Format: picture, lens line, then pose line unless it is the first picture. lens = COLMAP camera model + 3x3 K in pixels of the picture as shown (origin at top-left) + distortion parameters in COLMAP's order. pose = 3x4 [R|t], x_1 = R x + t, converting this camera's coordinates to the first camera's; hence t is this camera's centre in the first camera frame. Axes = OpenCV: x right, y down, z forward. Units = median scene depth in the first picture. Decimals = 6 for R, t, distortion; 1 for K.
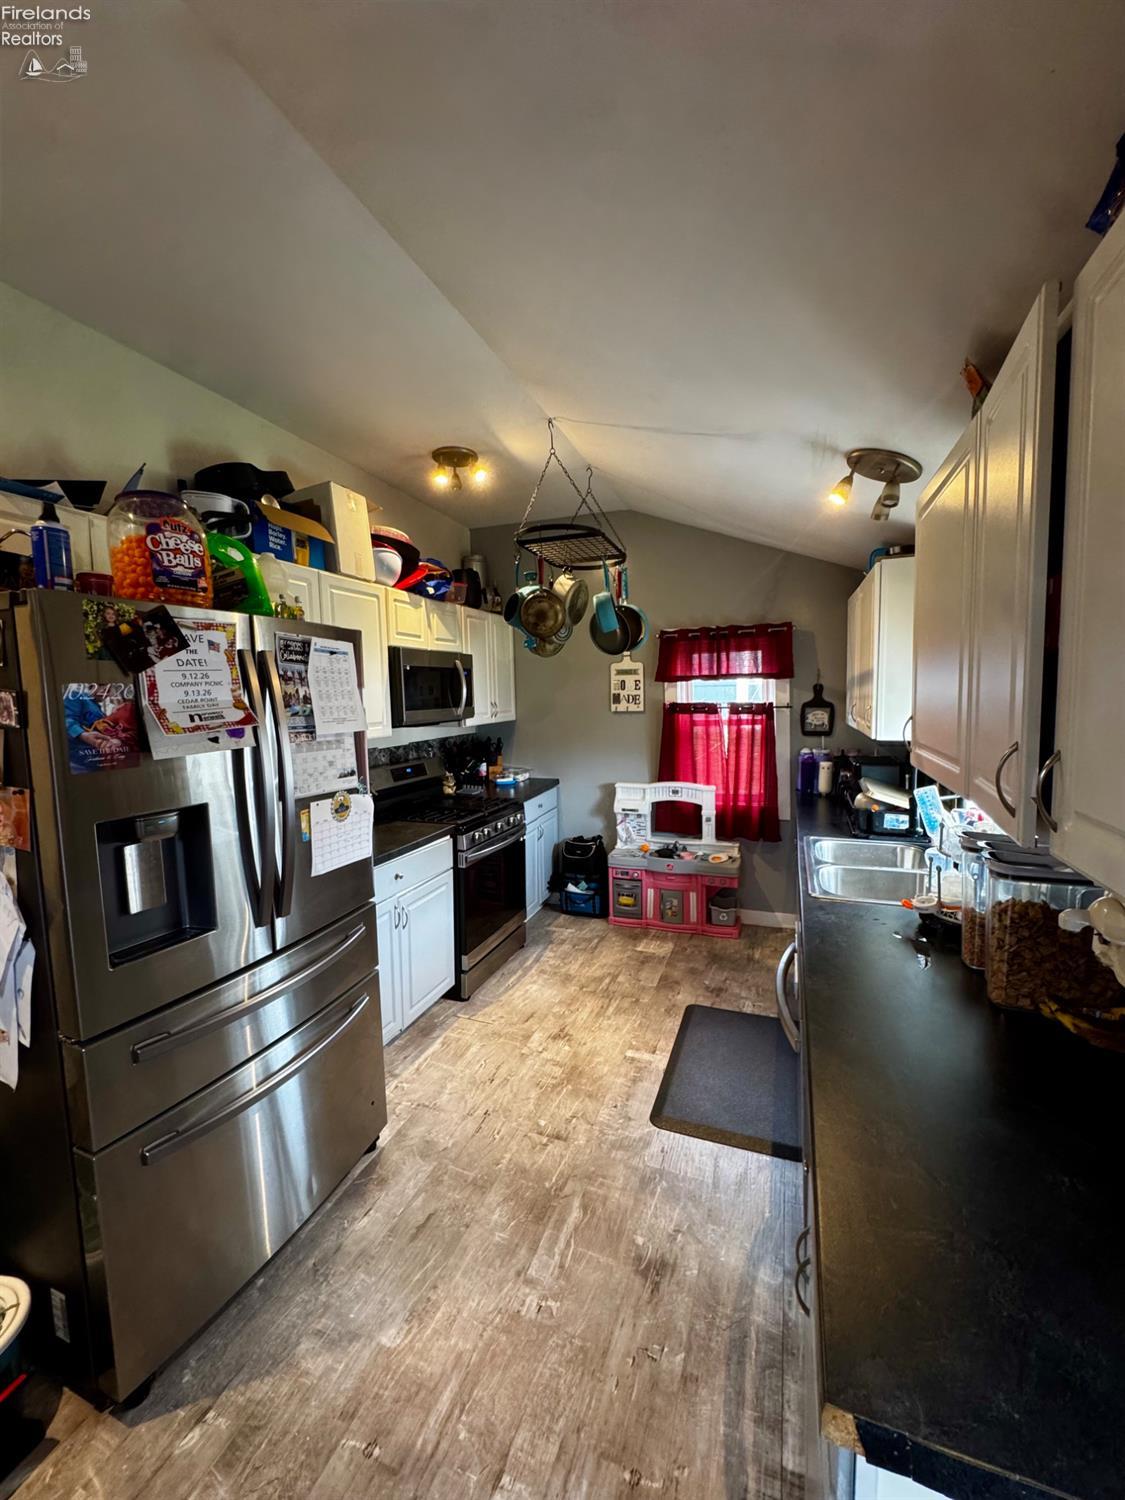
lens RADIAL K [[599.5, 0, 562.9], [0, 599.5, 750.2], [0, 0, 1]] dist [-0.006885, 0.000874]
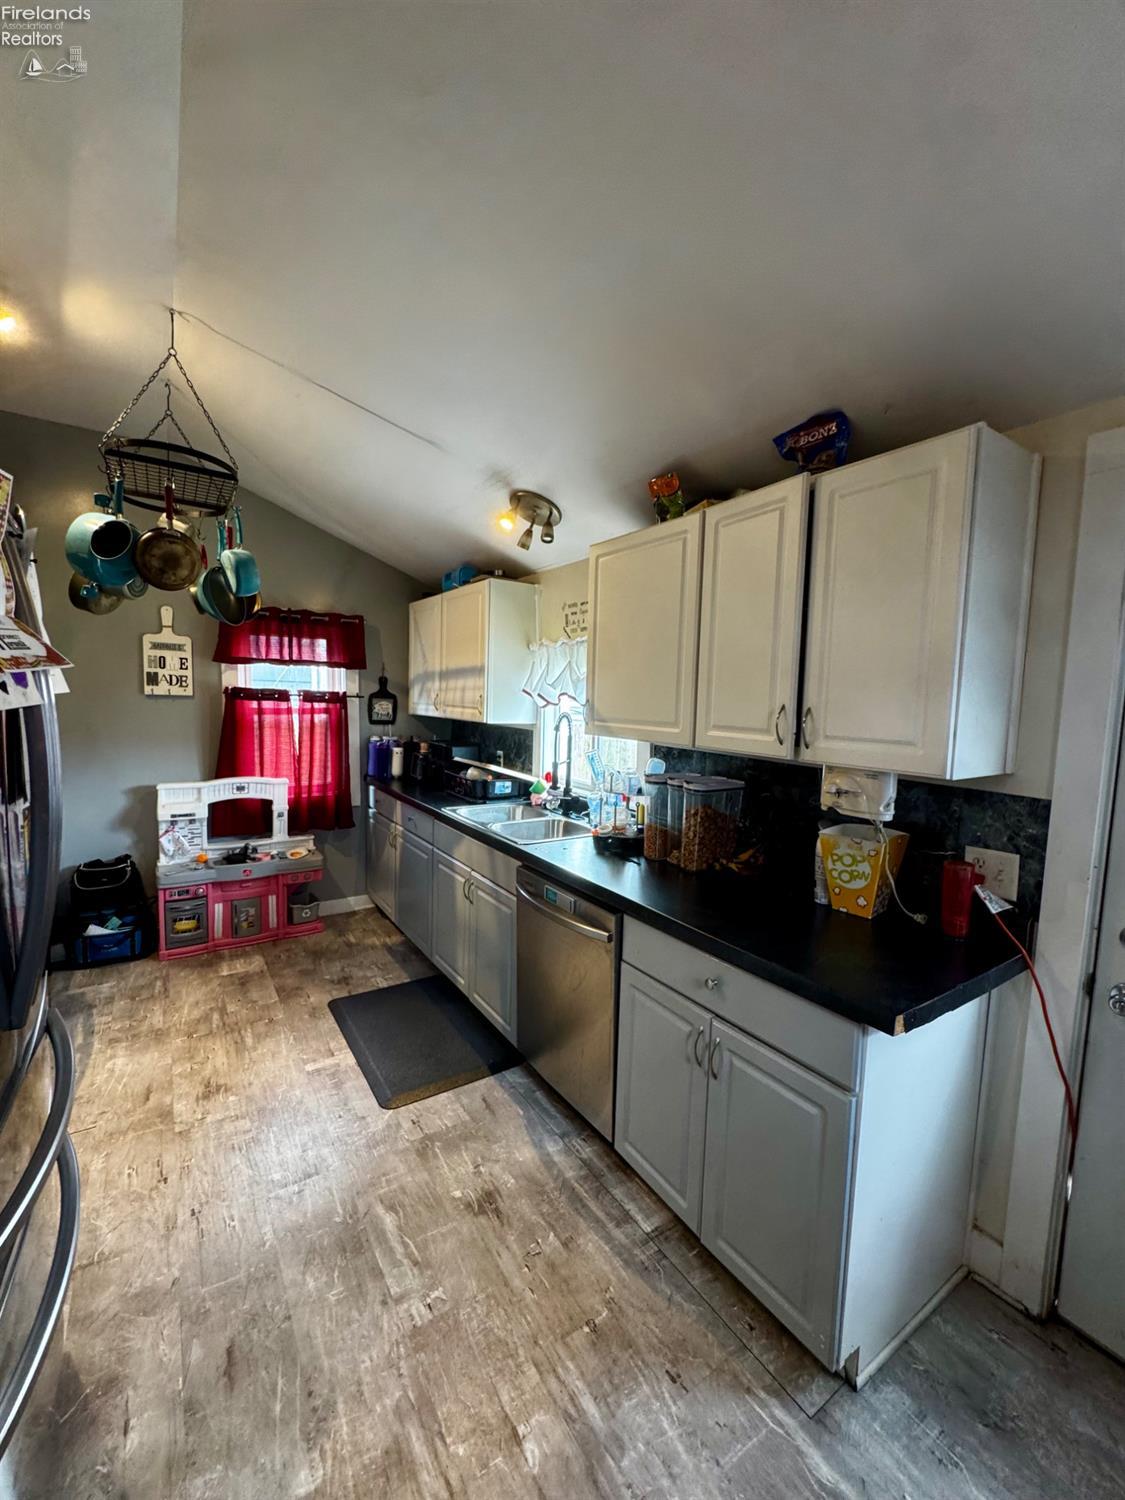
lens RADIAL K [[599.5, 0, 562.7], [0, 599.5, 751.5], [0, 0, 1]] dist [-0.006885, 0.000874]
pose [[0.583181, -0.032508, 0.811692, -0.279421], [0.033216, 0.999318, 0.016158, 0.018700], [-0.811663, 0.017538, 0.583863, 0.109344]]
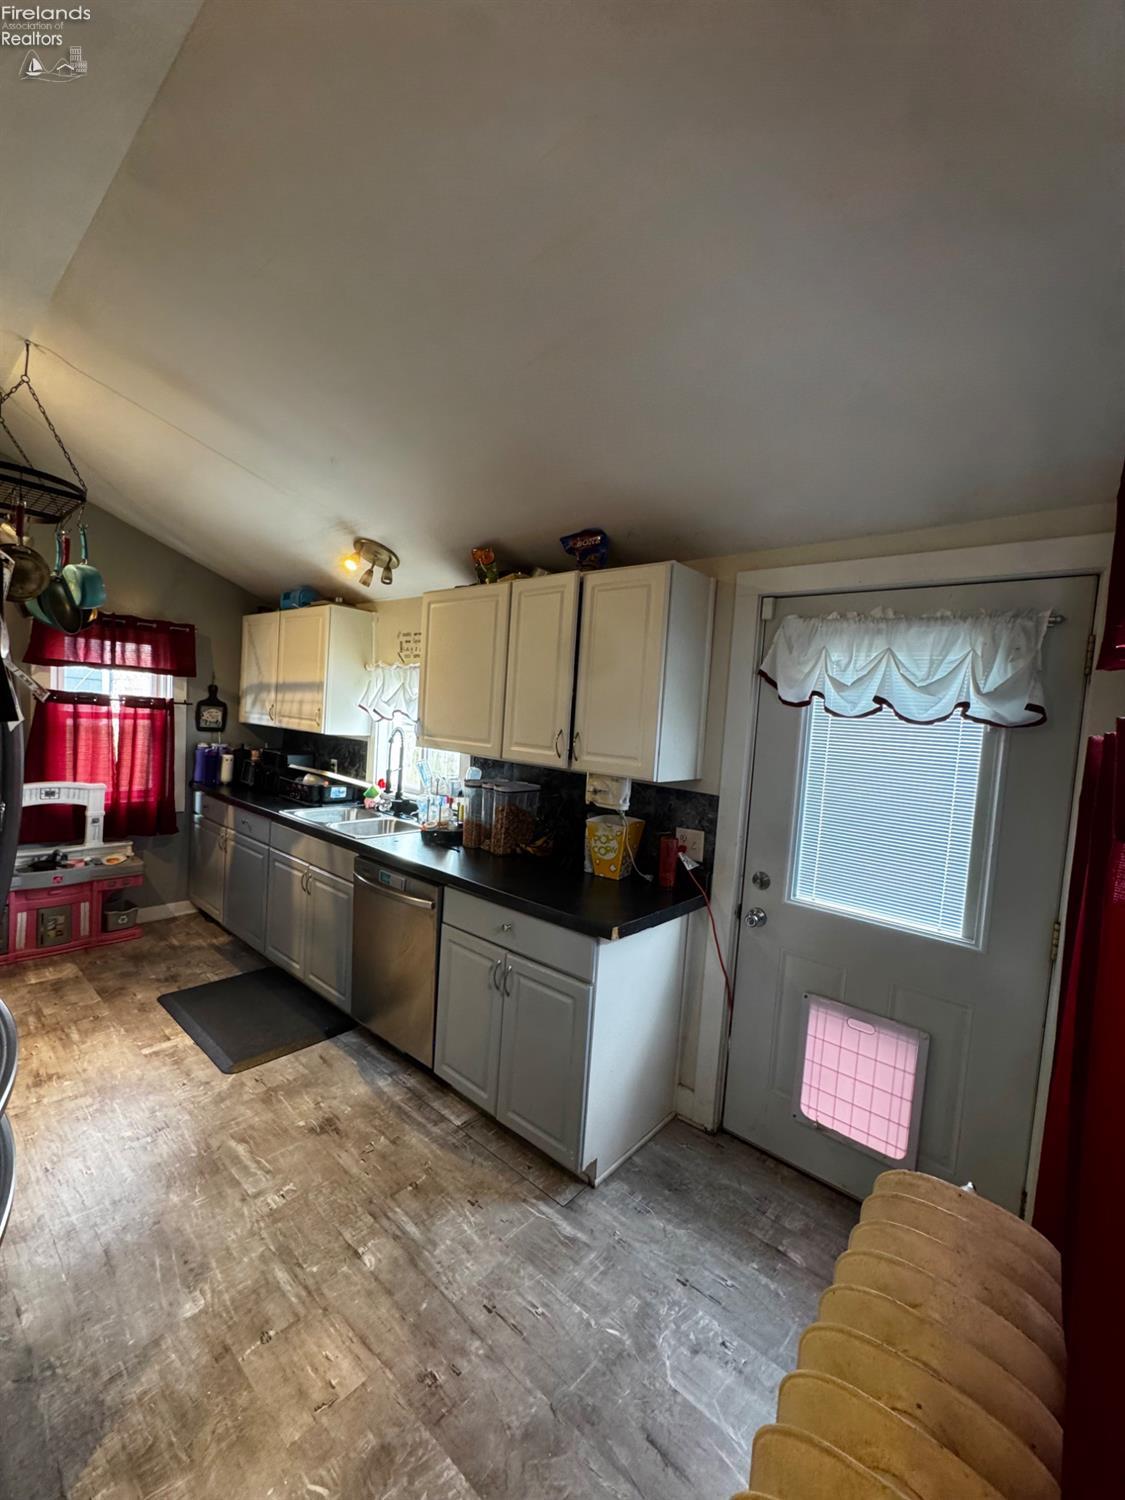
lens RADIAL K [[599.5, 0, 562.9], [0, 599.5, 750.7], [0, 0, 1]] dist [-0.006885, 0.000874]
pose [[0.334280, -0.006354, 0.942452, -0.416718], [0.012413, 0.999920, 0.002338, 0.017264], [-0.942392, 0.010918, 0.334332, 0.022474]]
